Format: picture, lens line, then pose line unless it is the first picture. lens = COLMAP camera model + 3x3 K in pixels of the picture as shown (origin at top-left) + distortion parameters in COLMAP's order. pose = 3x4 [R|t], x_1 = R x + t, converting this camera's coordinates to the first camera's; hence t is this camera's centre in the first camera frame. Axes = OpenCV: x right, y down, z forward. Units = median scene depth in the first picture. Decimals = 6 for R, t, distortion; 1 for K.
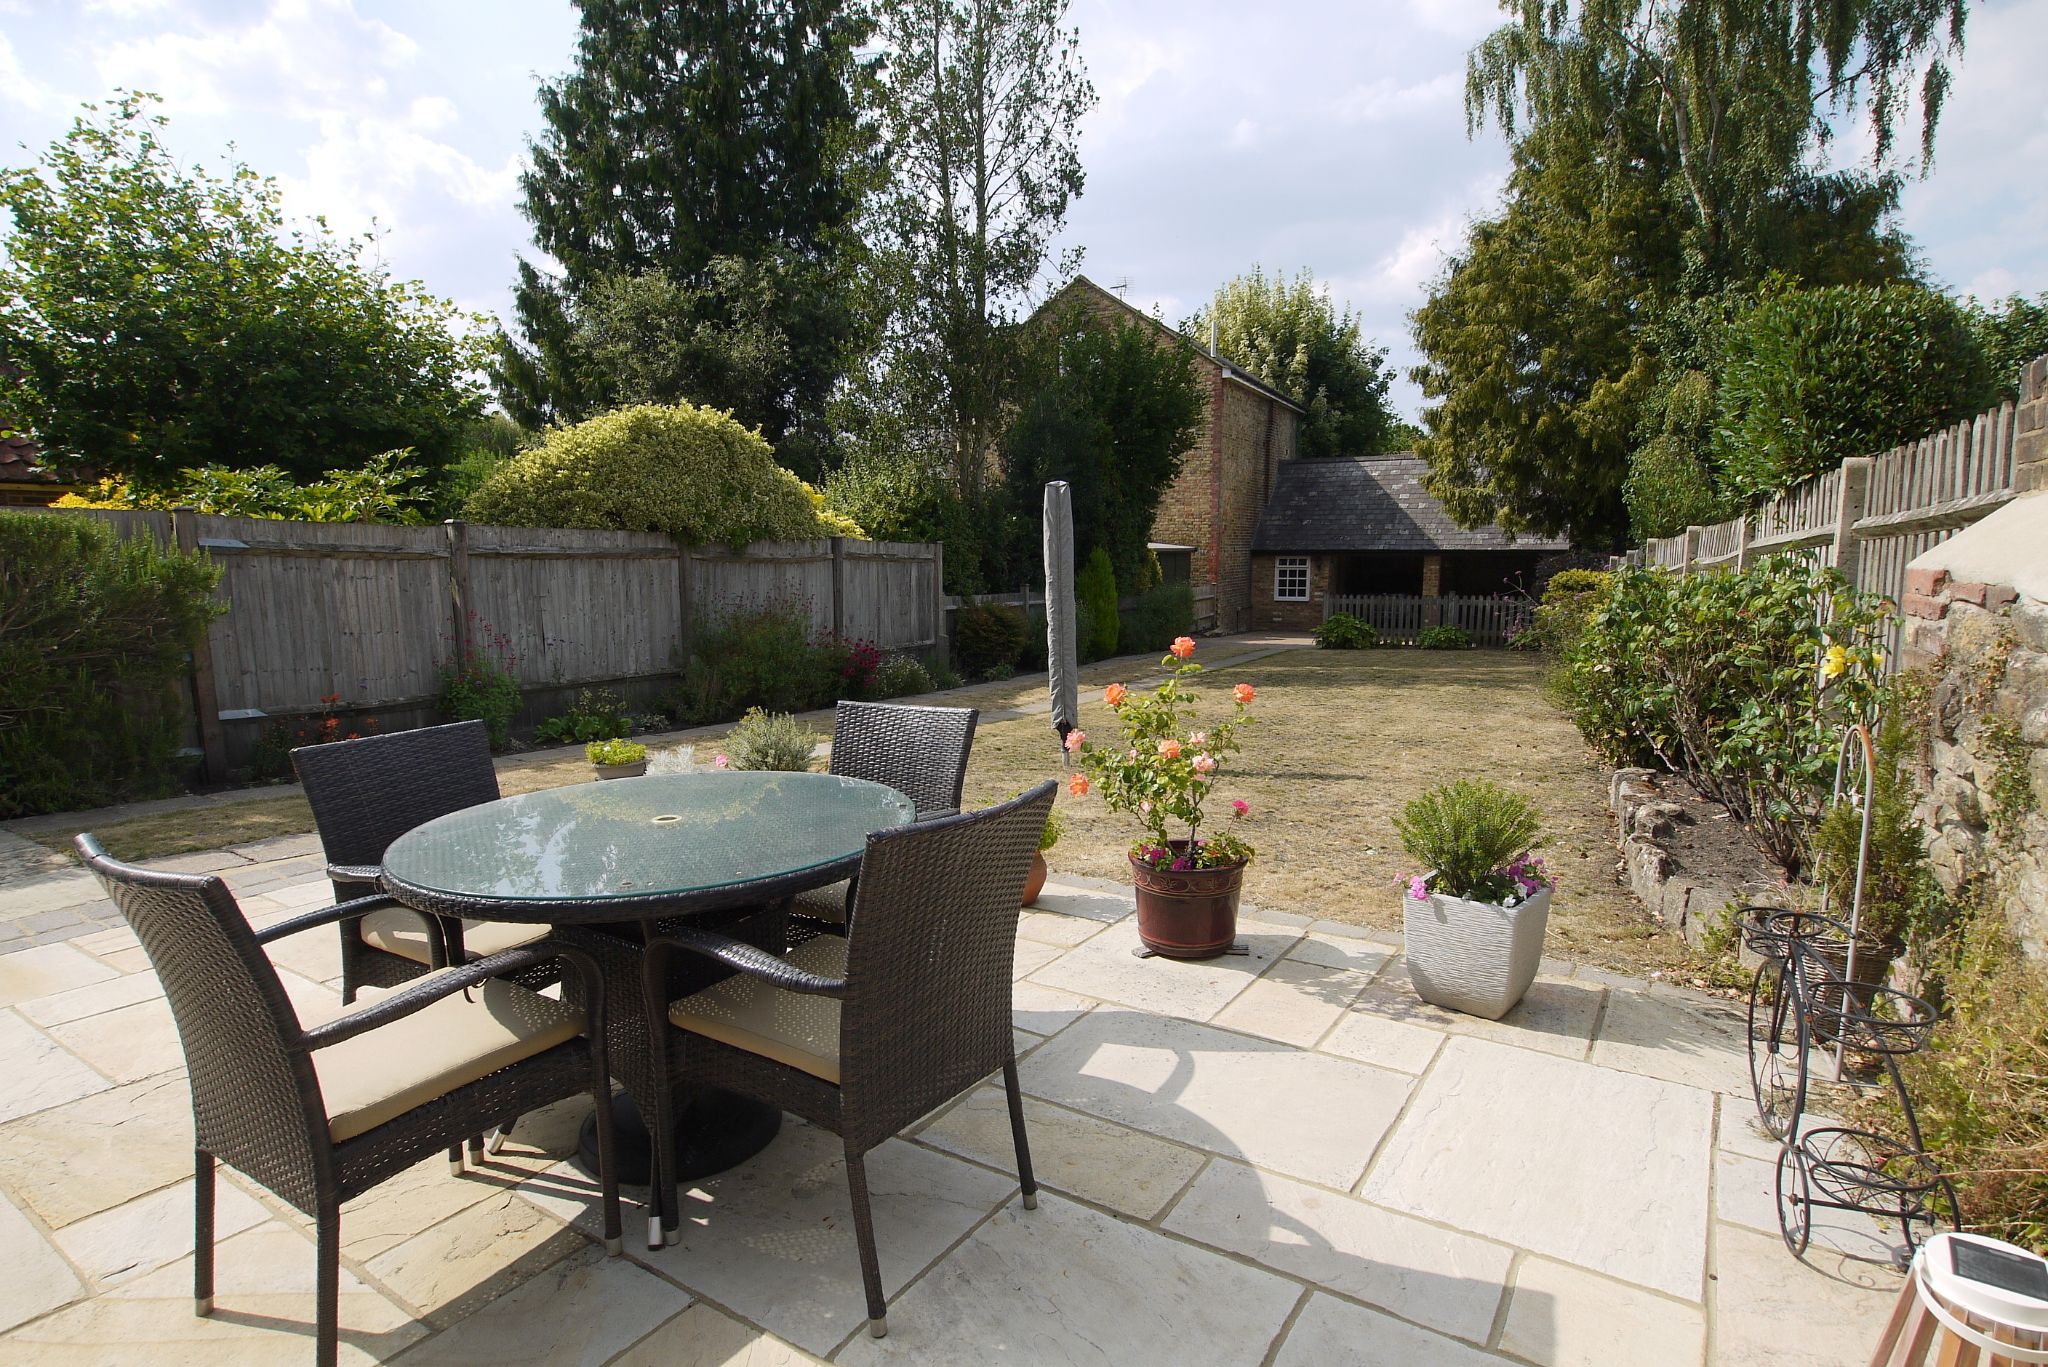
lens RADIAL K [[1068.9, 0, 1027.4], [0, 1068.9, 680.8], [0, 0, 1]] dist [-0.028402, -0.001847]
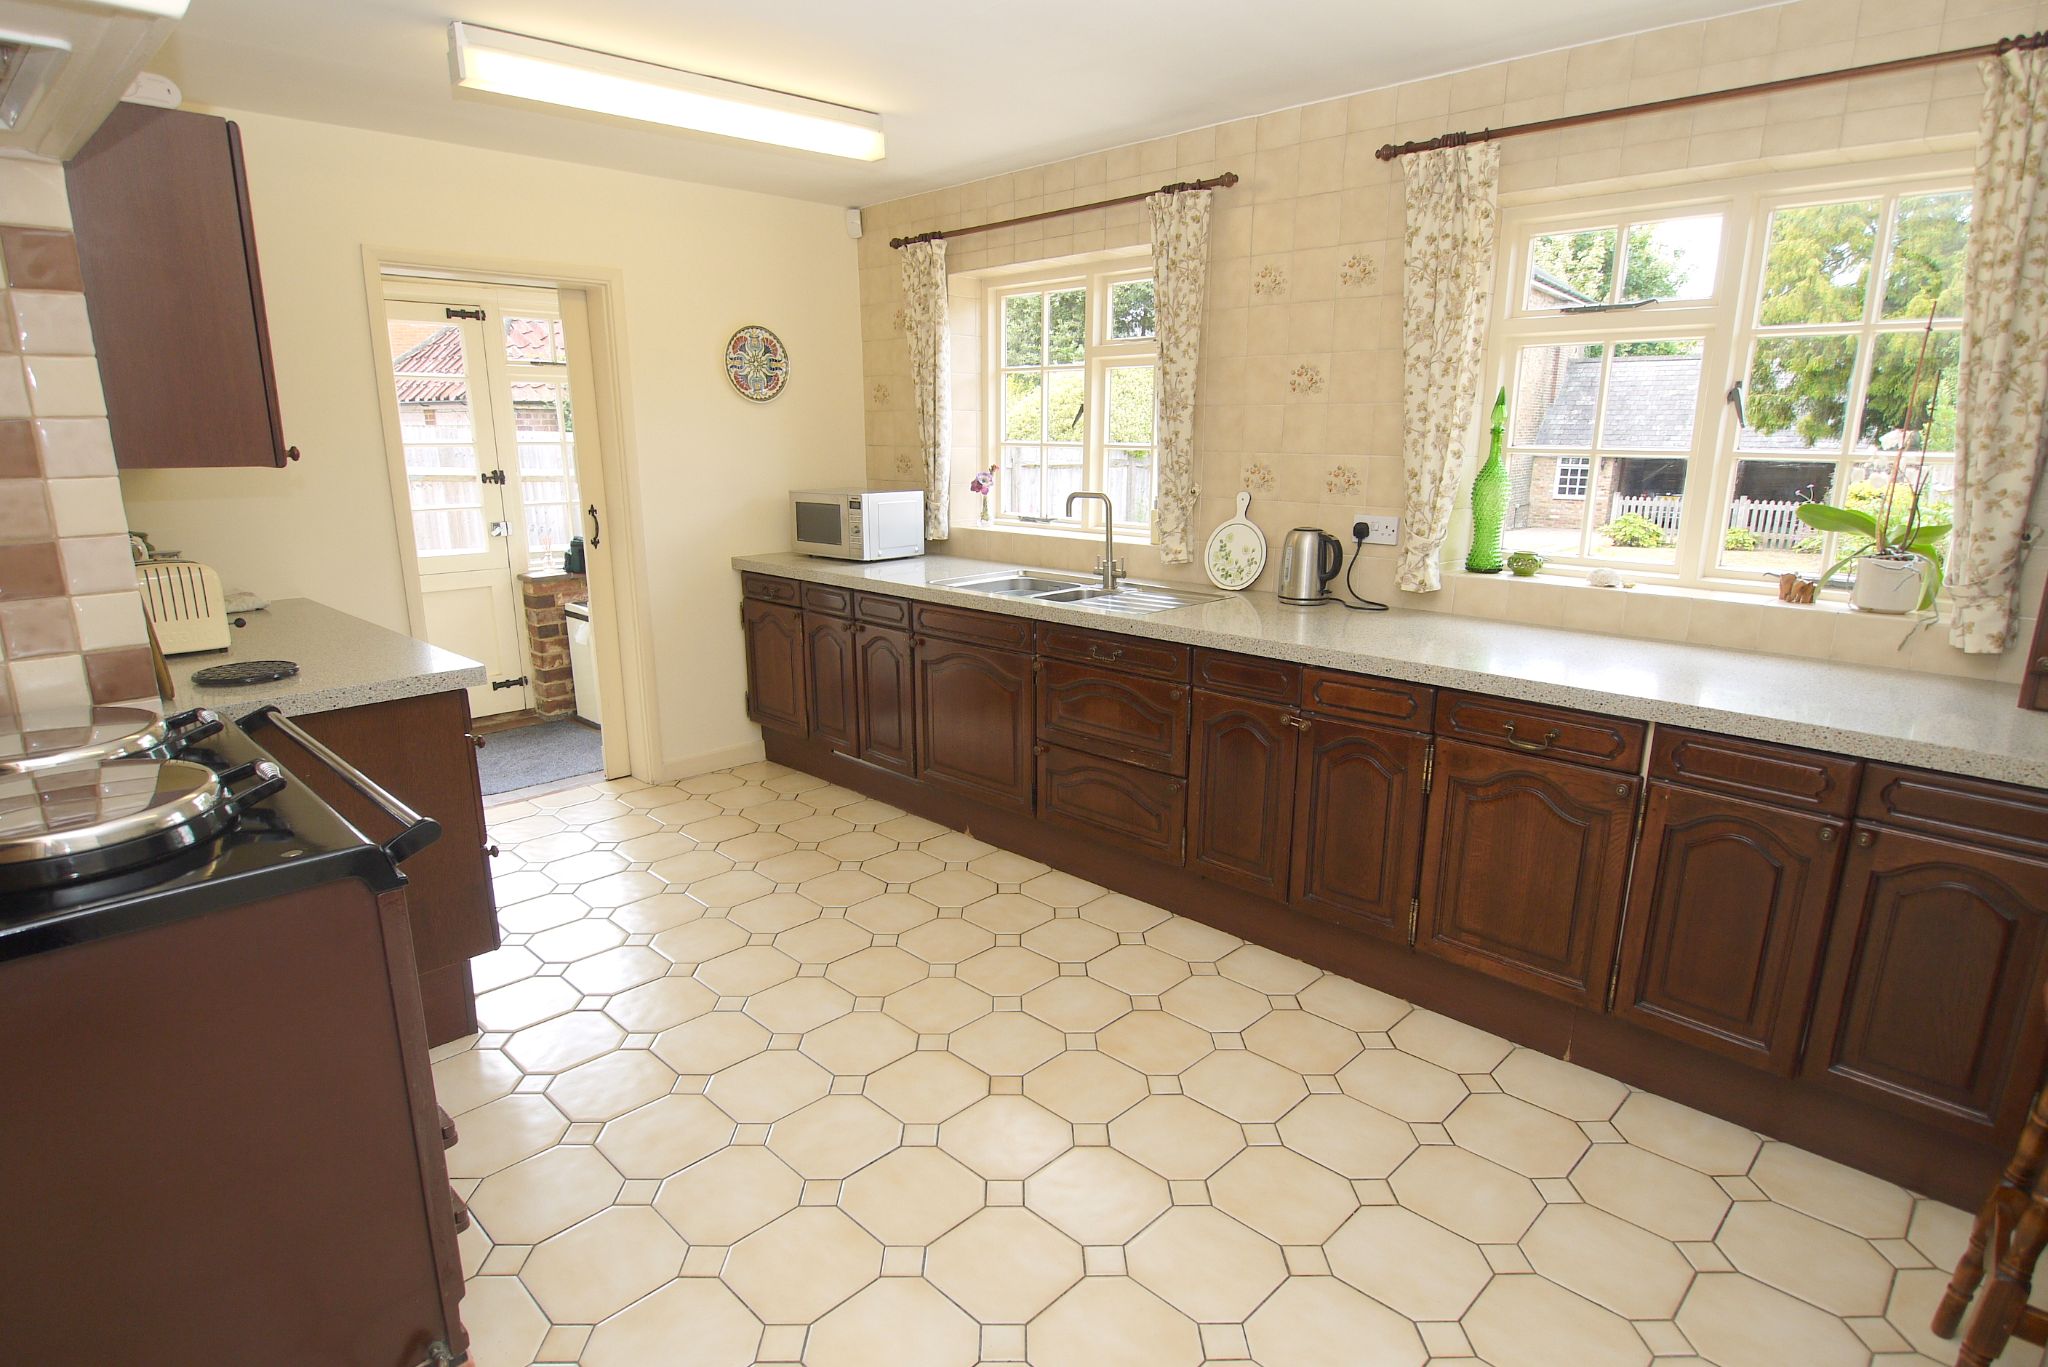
lens RADIAL K [[1068.9, 0, 1017.2], [0, 1068.9, 698.4], [0, 0, 1]] dist [-0.028402, -0.001847]
pose [[0.977641, 0.051948, -0.203762, -0.060838], [-0.027181, 0.992094, 0.122515, 0.006184], [0.208515, -0.114237, 0.971325, -0.140960]]
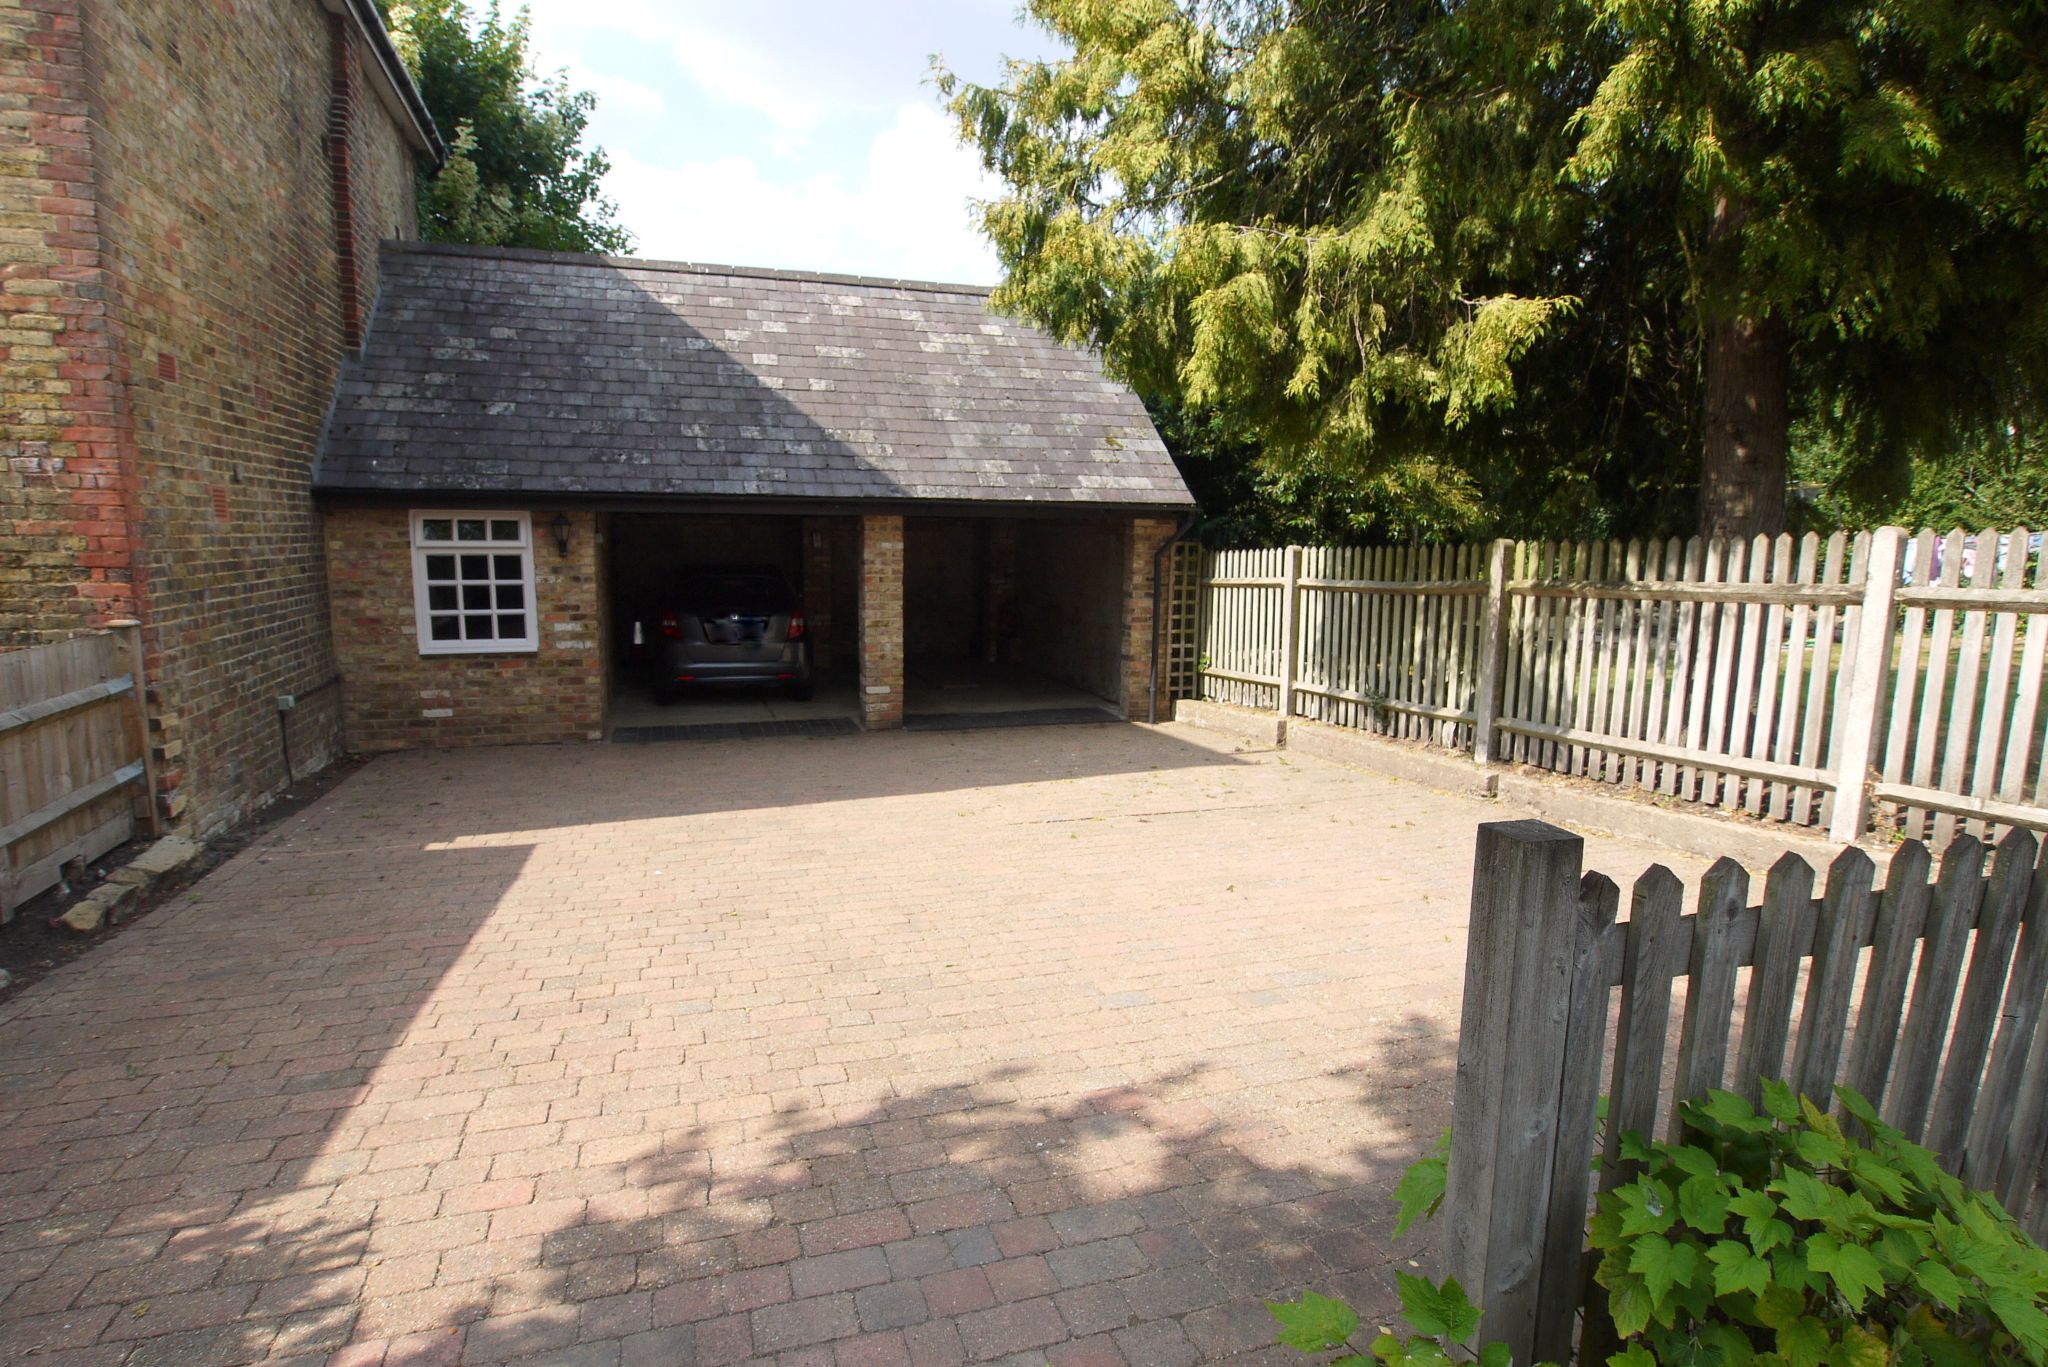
lens RADIAL K [[1068.9, 0, 1044.2], [0, 1068.9, 723.0], [0, 0, 1]] dist [-0.028402, -0.001847]
pose [[0.694629, -0.113773, 0.710314, 0.139456], [0.074072, 0.993478, 0.086692, -0.070197], [-0.715544, -0.007604, 0.698526, 0.668337]]
